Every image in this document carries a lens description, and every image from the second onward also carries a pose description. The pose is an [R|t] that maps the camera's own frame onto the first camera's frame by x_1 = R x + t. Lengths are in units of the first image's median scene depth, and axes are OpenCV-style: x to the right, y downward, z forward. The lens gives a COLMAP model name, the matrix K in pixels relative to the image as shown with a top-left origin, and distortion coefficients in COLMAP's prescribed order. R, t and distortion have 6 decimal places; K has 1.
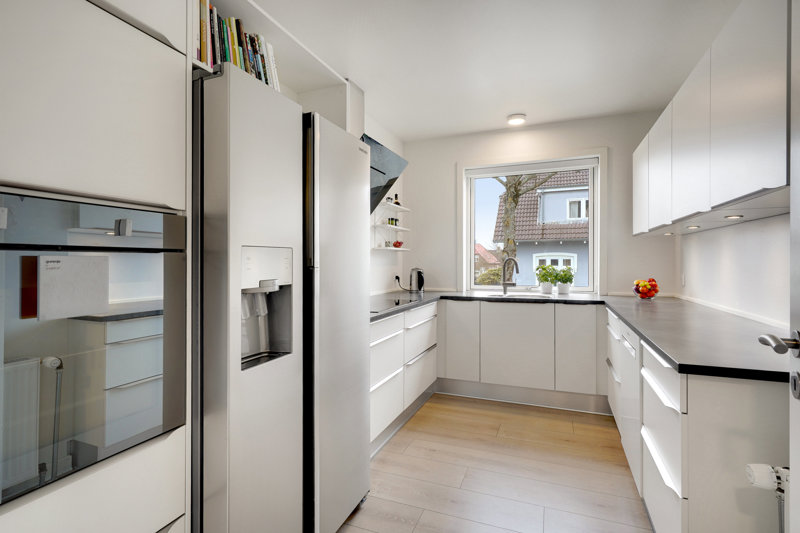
lens RADIAL K [[384.8, 0, 400.0], [0, 384.8, 266.5], [0, 0, 1]] dist [0.000143, 0.000028]
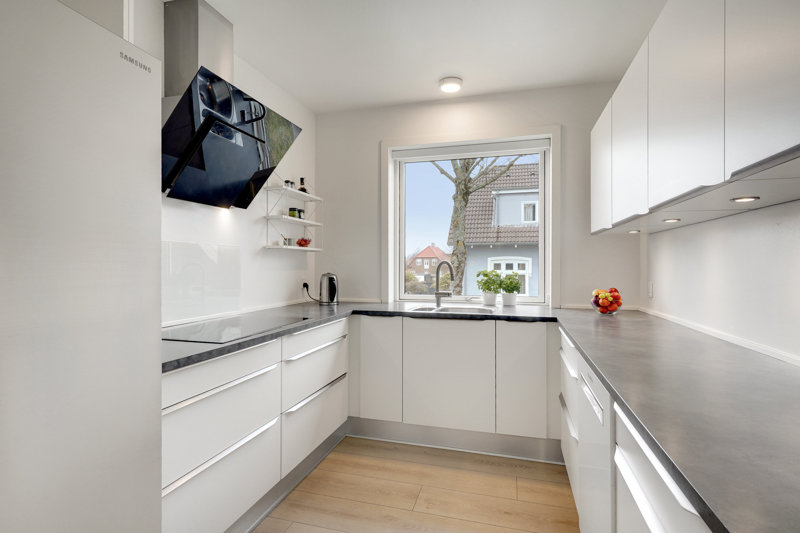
lens RADIAL K [[394.5, 0, 400.0], [0, 394.5, 266.5], [0, 0, 1]] dist [0.001209, 0.000096]
pose [[0.994341, 0.005658, 0.106086, 0.111461], [-0.004746, 0.999950, -0.008850, -0.003513], [-0.106131, 0.008296, 0.994318, 0.204203]]
